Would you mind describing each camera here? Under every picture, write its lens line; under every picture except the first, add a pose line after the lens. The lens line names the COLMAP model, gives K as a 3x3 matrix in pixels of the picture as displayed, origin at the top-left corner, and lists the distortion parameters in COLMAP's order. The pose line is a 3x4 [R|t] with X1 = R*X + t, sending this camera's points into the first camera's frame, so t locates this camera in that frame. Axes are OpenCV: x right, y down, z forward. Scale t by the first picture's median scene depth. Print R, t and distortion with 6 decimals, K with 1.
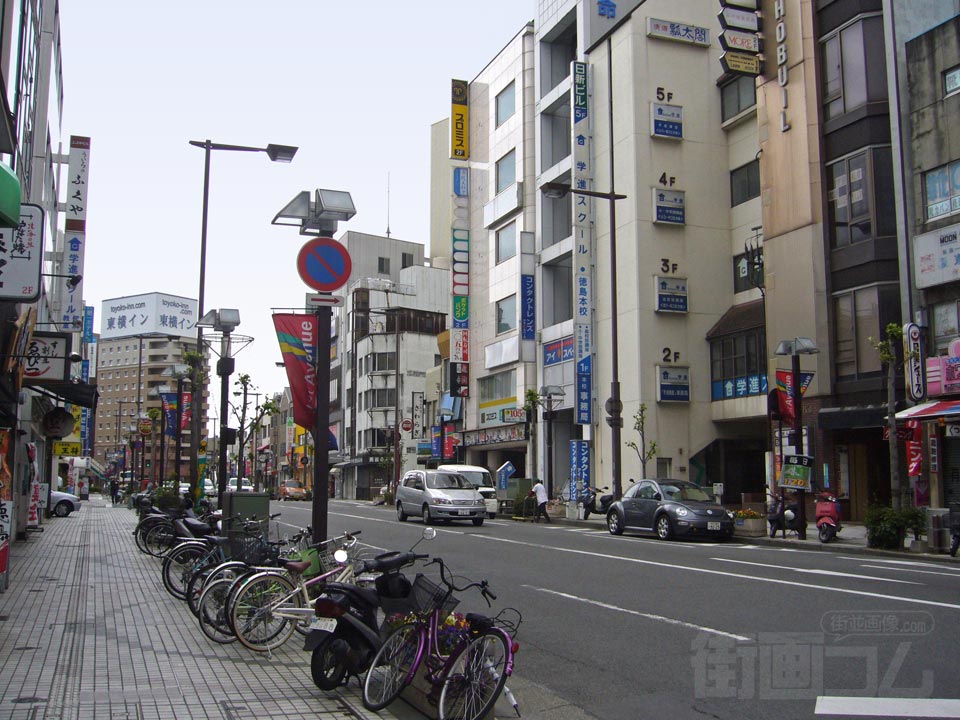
lens RADIAL K [[1034.0, 0, 479.3], [0, 1034.0, 360.7], [0, 0, 1]] dist [-0.059687, 0.000000]
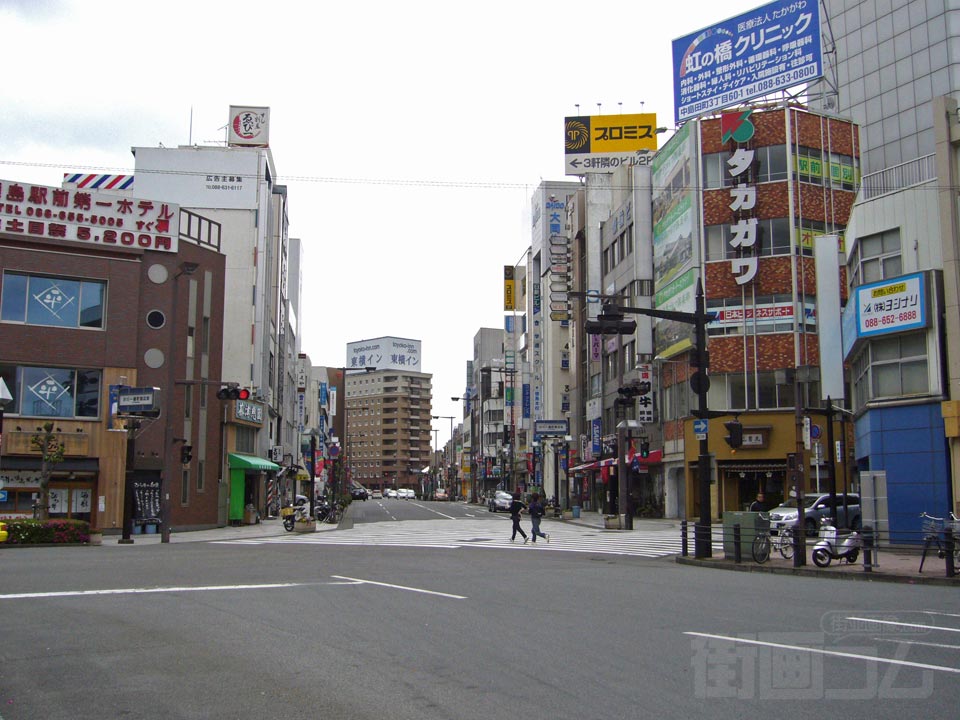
lens RADIAL K [[1034.0, 0, 480.4], [0, 1034.0, 360.9], [0, 0, 1]] dist [-0.059687, 0.000000]
pose [[0.971580, -0.028023, -0.235048, 0.257729], [0.026777, 0.999605, -0.008492, -0.068803], [0.235193, 0.001956, 0.971947, -0.555538]]
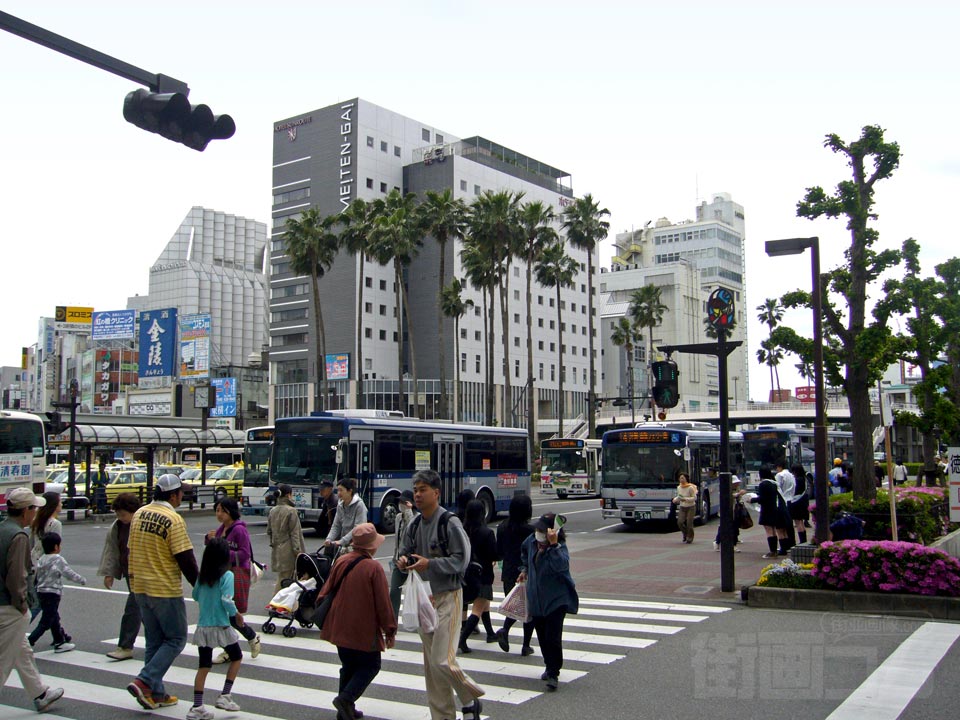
lens RADIAL K [[1034.0, 0, 479.5], [0, 1034.0, 359.5], [0, 0, 1]] dist [-0.059687, 0.000000]
pose [[0.972226, 0.017509, 0.233390, 0.514864], [-0.024029, 0.999396, 0.025121, -0.264650], [-0.232809, -0.030031, 0.972059, -2.118208]]
